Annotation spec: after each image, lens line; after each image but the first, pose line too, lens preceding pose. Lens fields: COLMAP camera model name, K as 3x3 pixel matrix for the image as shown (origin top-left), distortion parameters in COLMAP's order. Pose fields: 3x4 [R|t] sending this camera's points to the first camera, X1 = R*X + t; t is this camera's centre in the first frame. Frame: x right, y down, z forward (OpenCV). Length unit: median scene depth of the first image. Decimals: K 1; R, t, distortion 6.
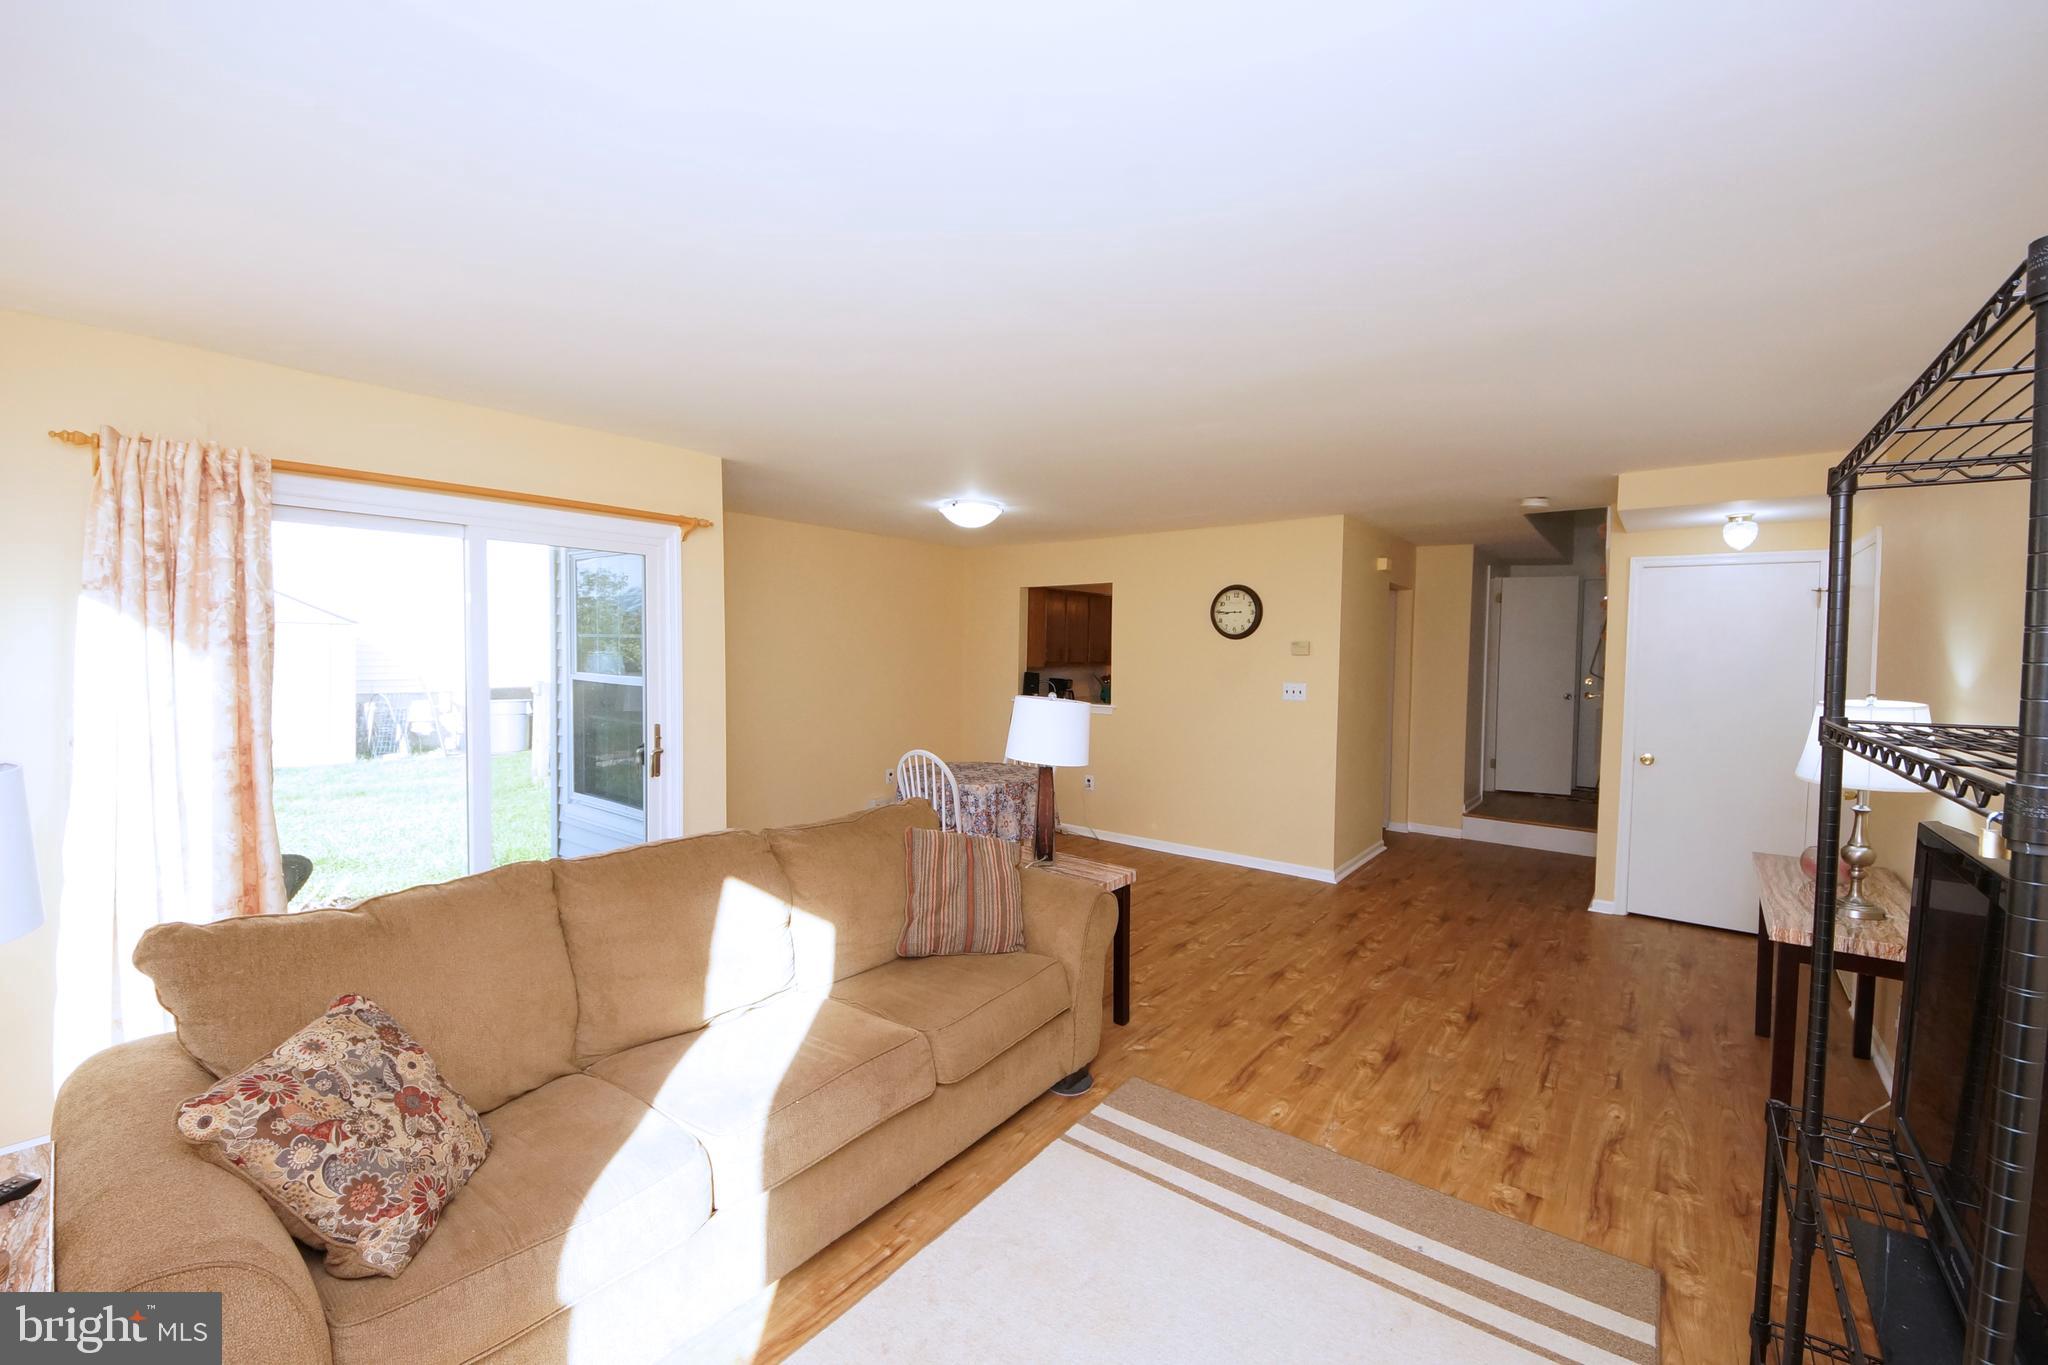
lens RADIAL K [[810.5, 0, 1027.0], [0, 810.5, 678.6], [0, 0, 1]] dist [0.038709, -0.028584]
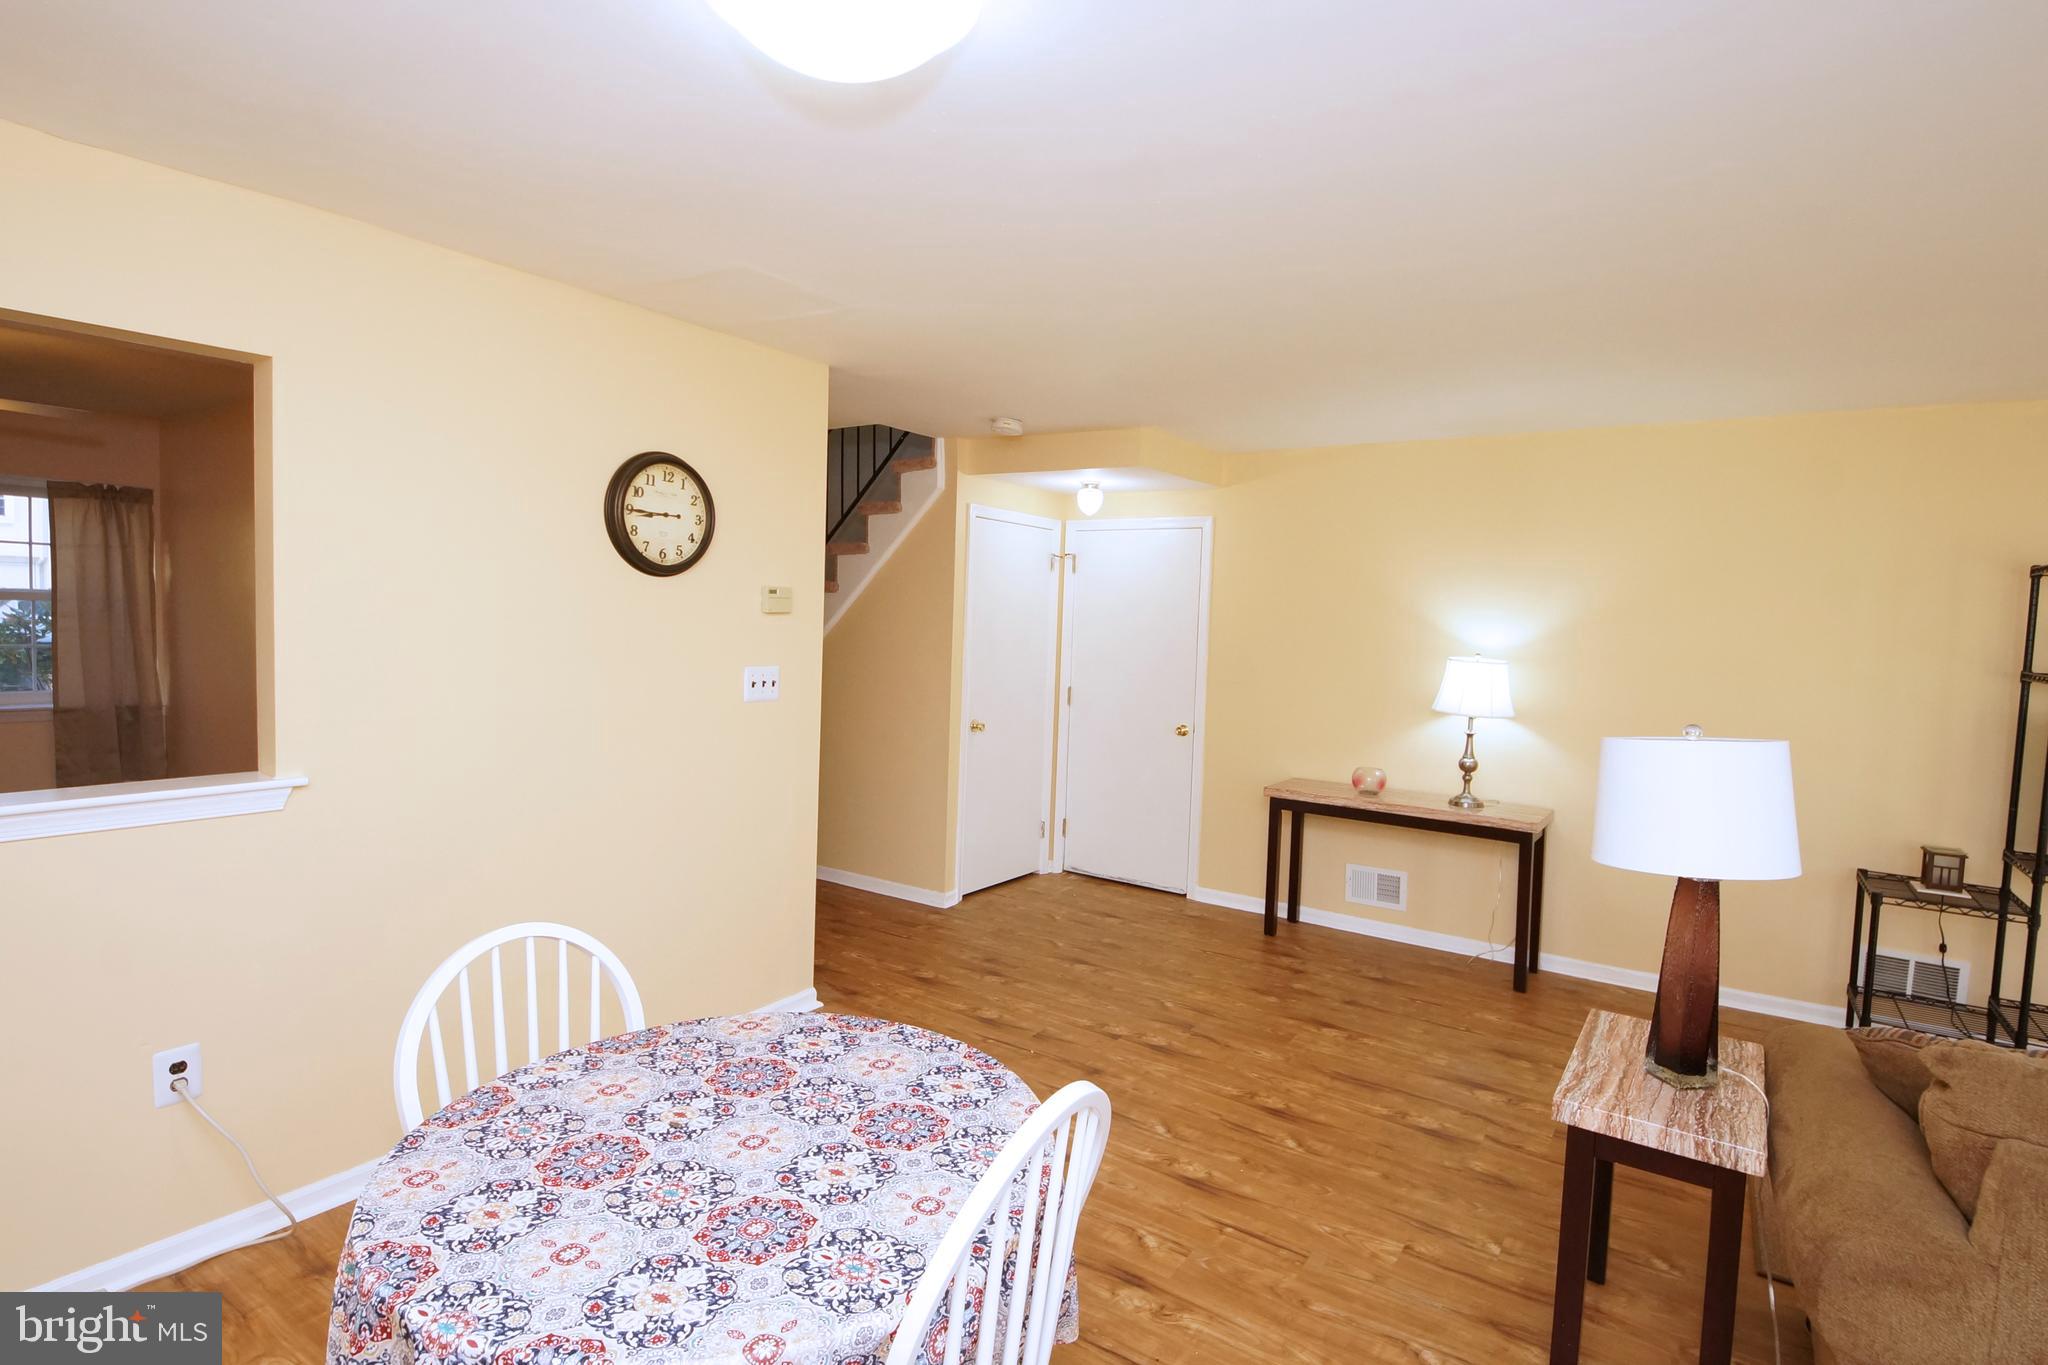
lens RADIAL K [[1020.0, 0, 1023.8], [0, 1020.0, 674.5], [0, 0, 1]] dist [0.033545, -0.032805]
pose [[-0.071399, -0.071551, 0.994878, -0.537832], [0.003409, 0.997400, 0.071977, -0.057908], [-0.997442, 0.008530, -0.070969, 1.415621]]
